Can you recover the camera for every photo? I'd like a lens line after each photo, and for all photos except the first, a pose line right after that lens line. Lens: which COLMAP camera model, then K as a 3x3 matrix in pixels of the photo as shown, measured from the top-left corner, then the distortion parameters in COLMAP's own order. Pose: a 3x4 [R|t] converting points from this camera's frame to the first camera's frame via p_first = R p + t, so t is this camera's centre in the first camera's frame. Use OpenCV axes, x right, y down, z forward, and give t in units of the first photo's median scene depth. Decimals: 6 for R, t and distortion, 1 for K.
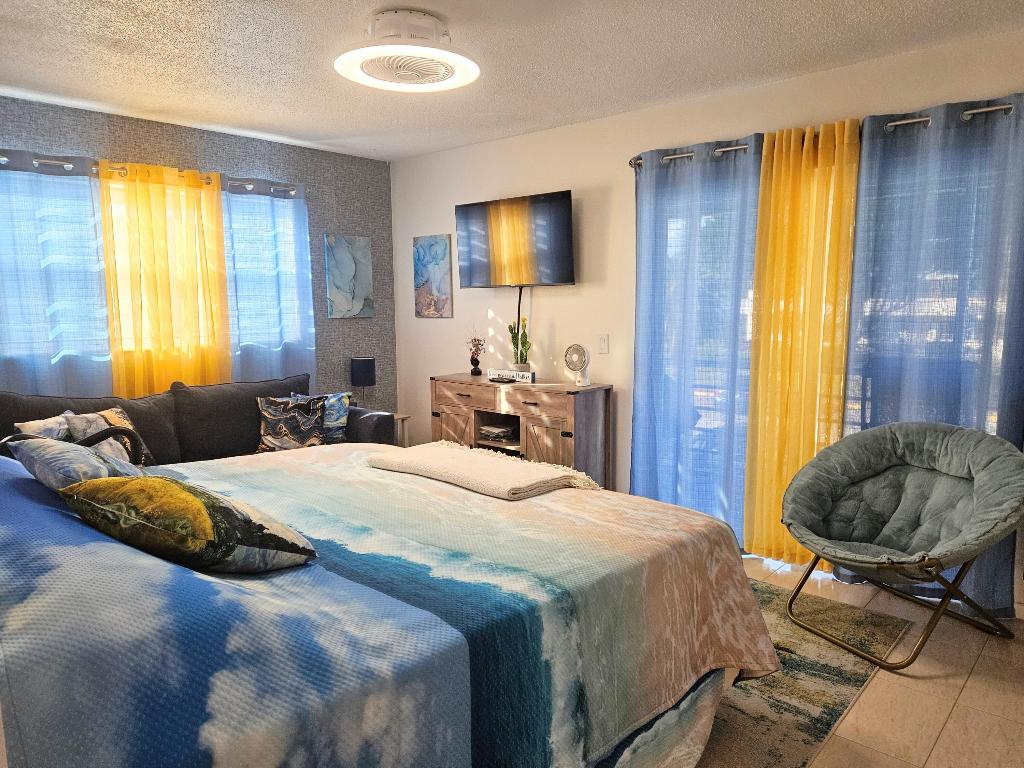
lens RADIAL K [[703.9, 0, 509.5], [0, 703.9, 389.9], [0, 0, 1]] dist [0.082590, -0.076608]
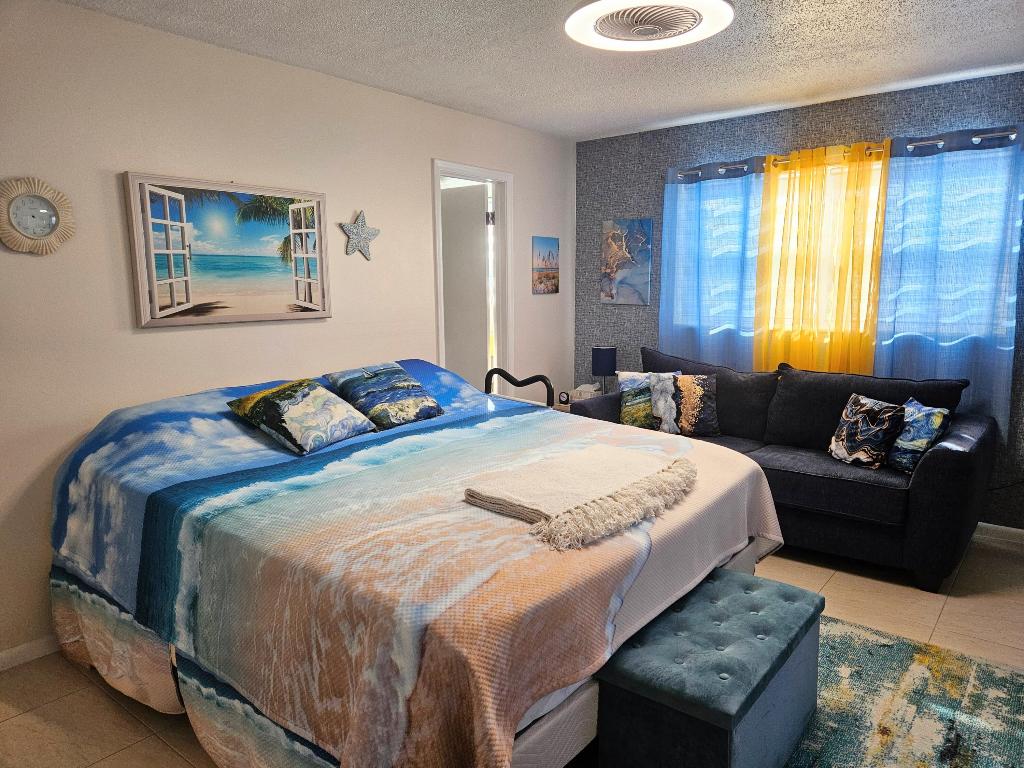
lens RADIAL K [[692.0, 0, 515.8], [0, 692.0, 380.1], [0, 0, 1]] dist [0.080972, -0.074340]
pose [[0.060635, 0.148244, -0.987090, 0.940451], [-0.126640, 0.982061, 0.139710, -0.146539], [0.990094, 0.116534, 0.078321, 1.018100]]
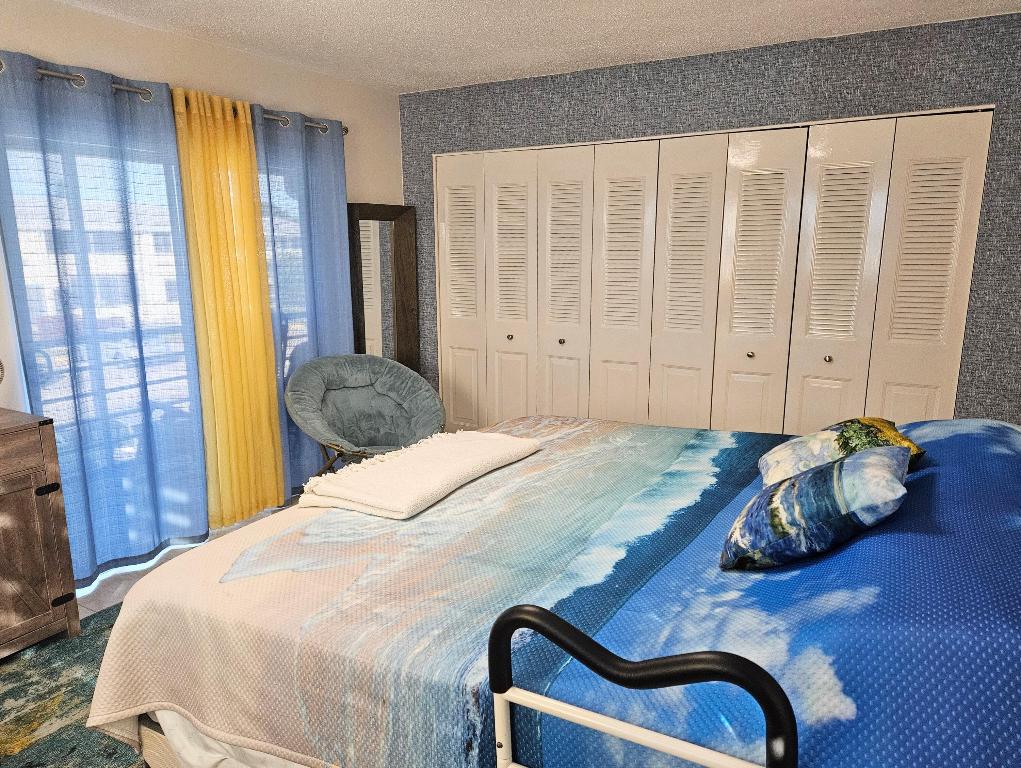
lens RADIAL K [[701.8, 0, 508.0], [0, 701.8, 389.9], [0, 0, 1]] dist [0.082590, -0.076608]
pose [[-0.199168, -0.188977, 0.961572, -1.094277], [0.135887, 0.966425, 0.218077, -0.194837], [-0.970498, 0.174099, -0.166801, 1.273383]]
